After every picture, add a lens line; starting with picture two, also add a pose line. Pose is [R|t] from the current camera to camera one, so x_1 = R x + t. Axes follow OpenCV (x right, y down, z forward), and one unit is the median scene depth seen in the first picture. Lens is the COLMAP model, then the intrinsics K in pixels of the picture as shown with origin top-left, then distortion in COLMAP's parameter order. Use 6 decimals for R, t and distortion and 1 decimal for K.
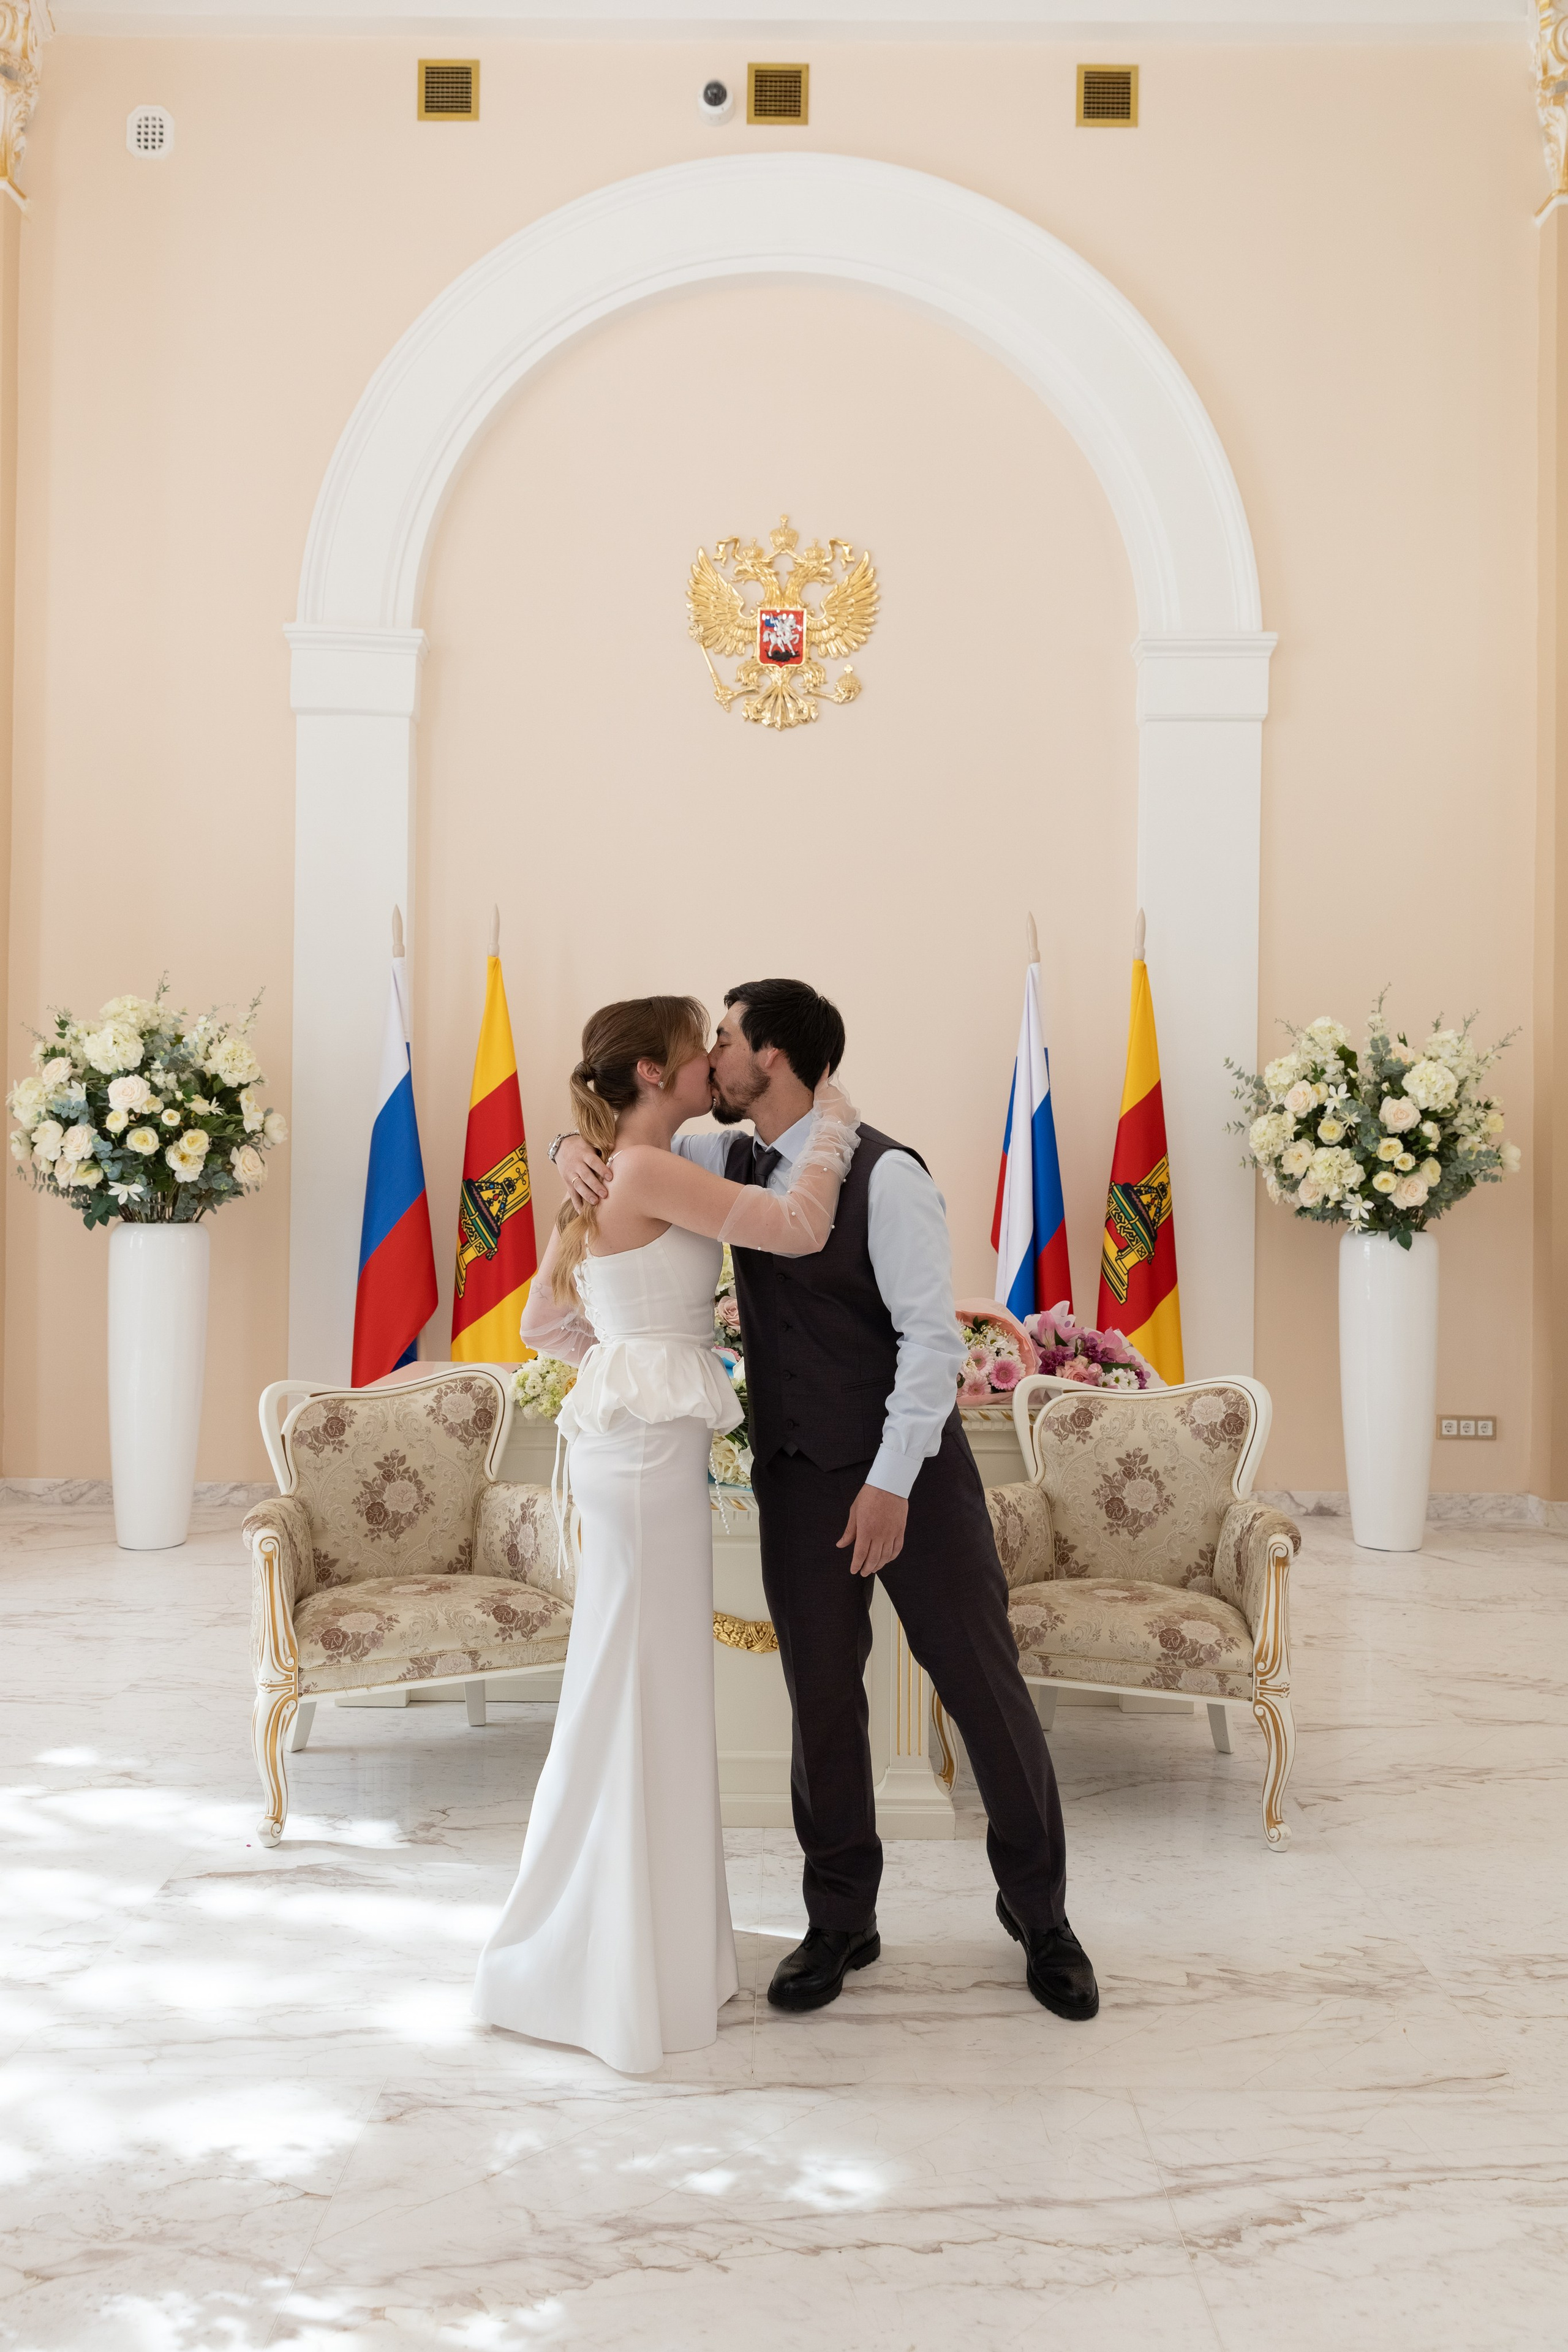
lens RADIAL K [[1588.5, 0, 781.6], [0, 1588.5, 1167.7], [0, 0, 1]] dist [0.021867, -0.004655]
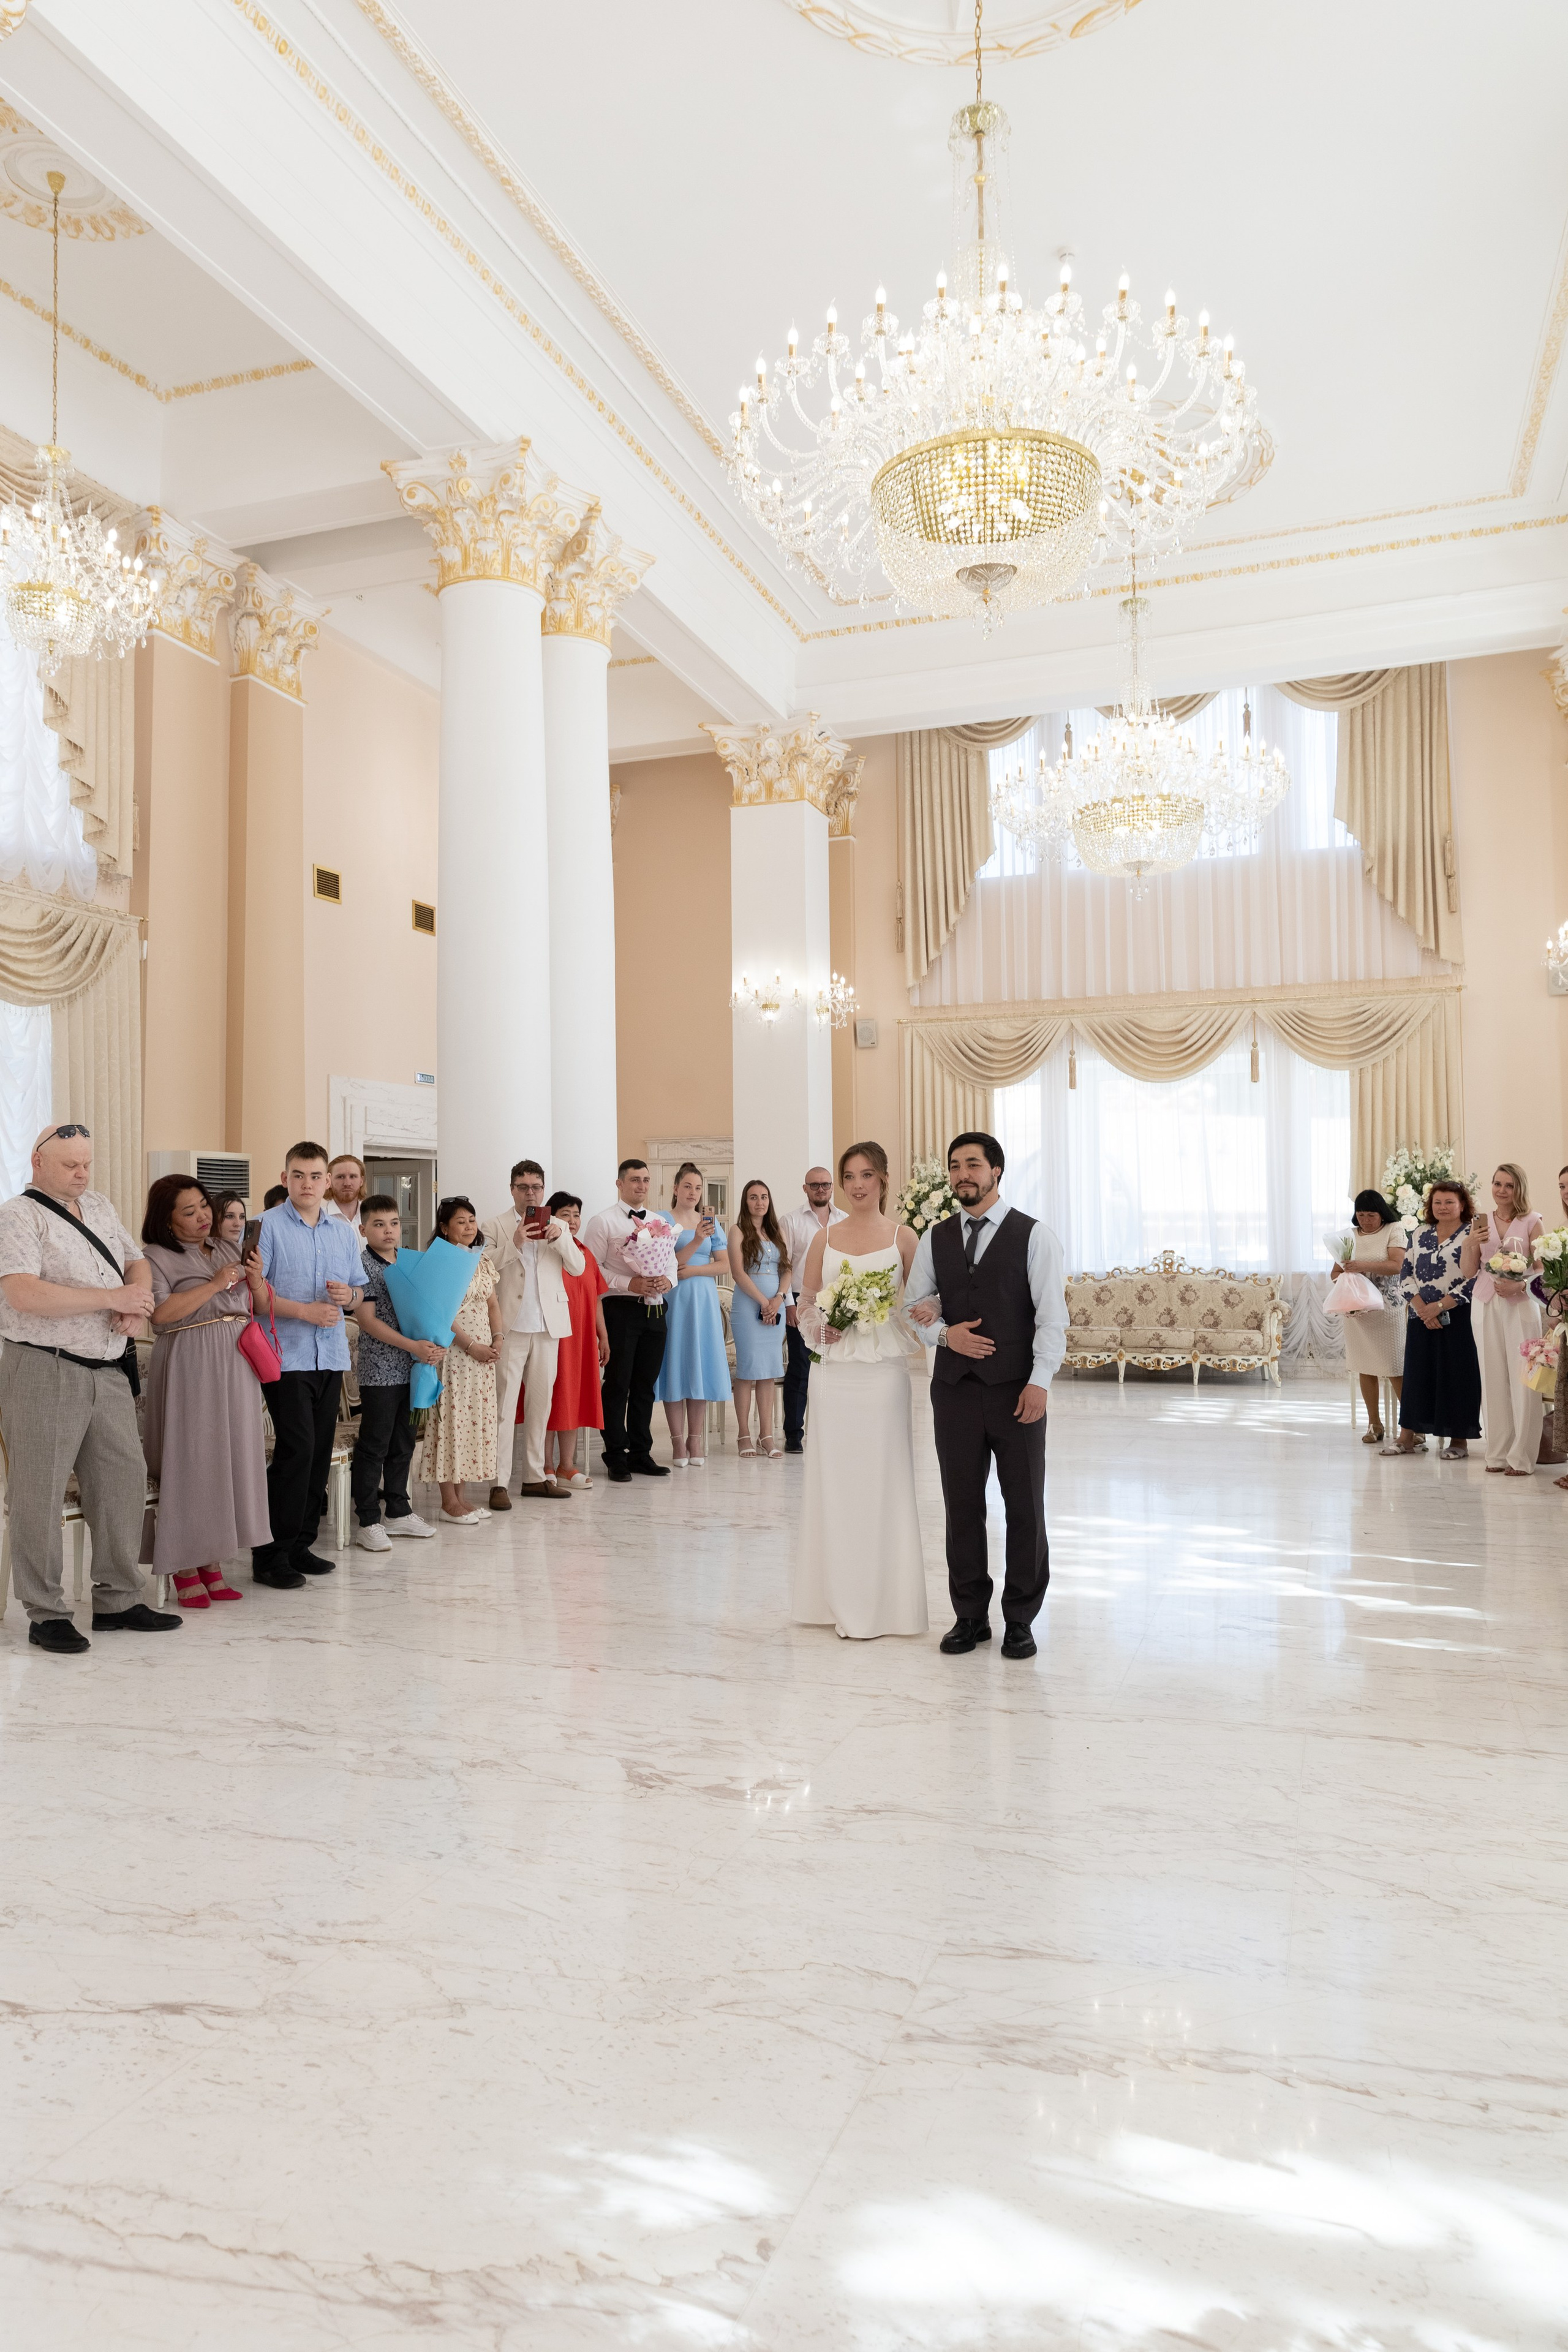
lens RADIAL K [[1588.5, 0, 781.6], [0, 1588.5, 1167.7], [0, 0, 1]] dist [0.021867, -0.004655]
pose [[-0.944027, 0.010804, 0.329692, -0.240133], [-0.000367, 0.999428, -0.033804, -0.008401], [-0.329869, -0.032033, -0.943483, 0.700597]]
